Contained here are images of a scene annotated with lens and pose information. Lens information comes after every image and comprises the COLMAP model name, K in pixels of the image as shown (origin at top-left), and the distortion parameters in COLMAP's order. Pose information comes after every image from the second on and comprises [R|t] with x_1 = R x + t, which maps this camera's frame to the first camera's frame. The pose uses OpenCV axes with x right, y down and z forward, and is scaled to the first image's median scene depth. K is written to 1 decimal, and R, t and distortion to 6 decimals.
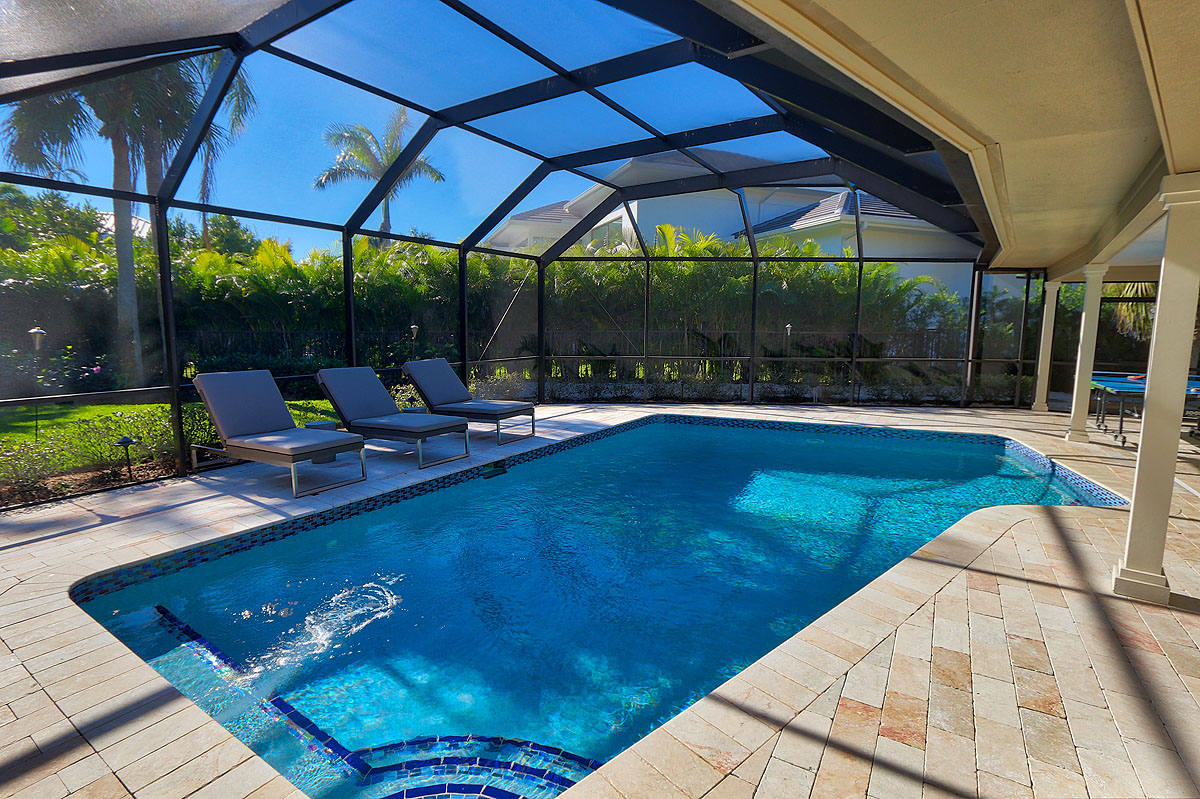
lens RADIAL K [[555.4, 0, 595.6], [0, 555.4, 395.4], [0, 0, 1]] dist [-0.024628, 0.000578]
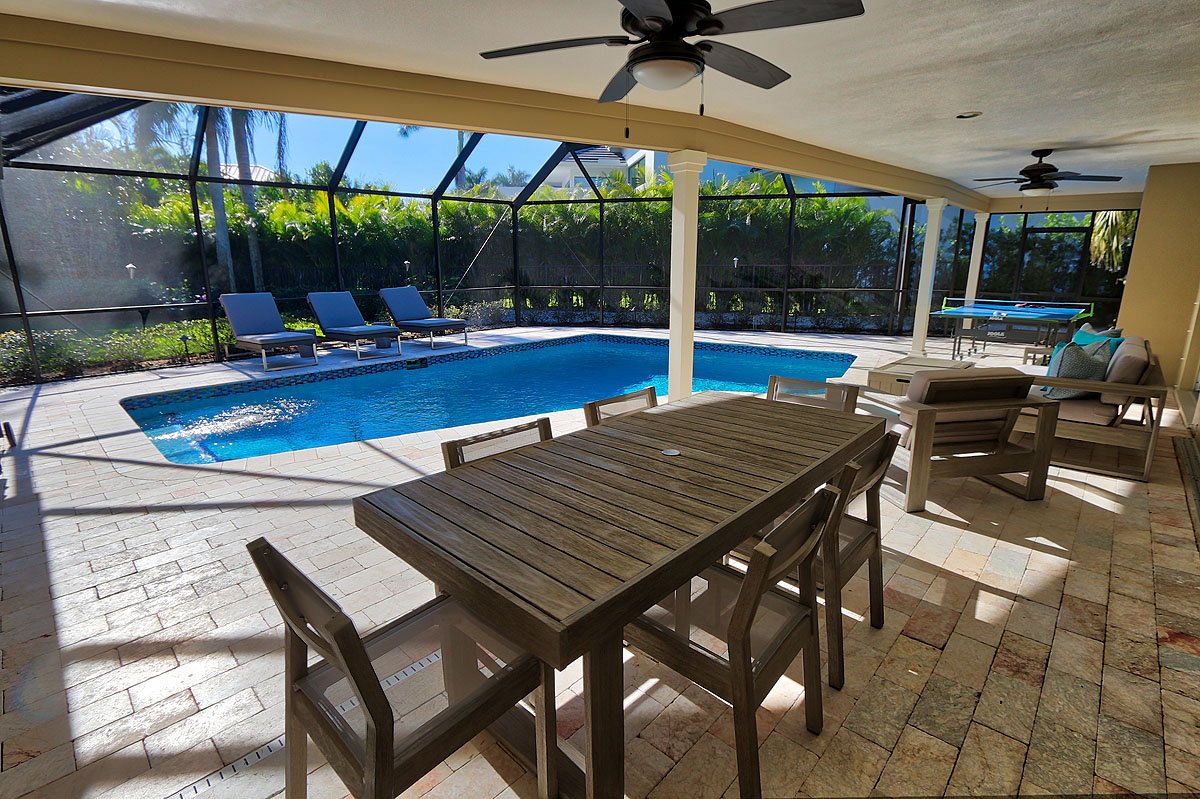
lens RADIAL K [[555.4, 0, 602.4], [0, 555.4, 396.0], [0, 0, 1]] dist [-0.024628, 0.000578]
pose [[0.982808, 0.036322, -0.181025, 0.363371], [-0.015911, 0.993473, 0.112952, 0.032035], [0.183946, -0.108130, 0.976971, -0.196677]]
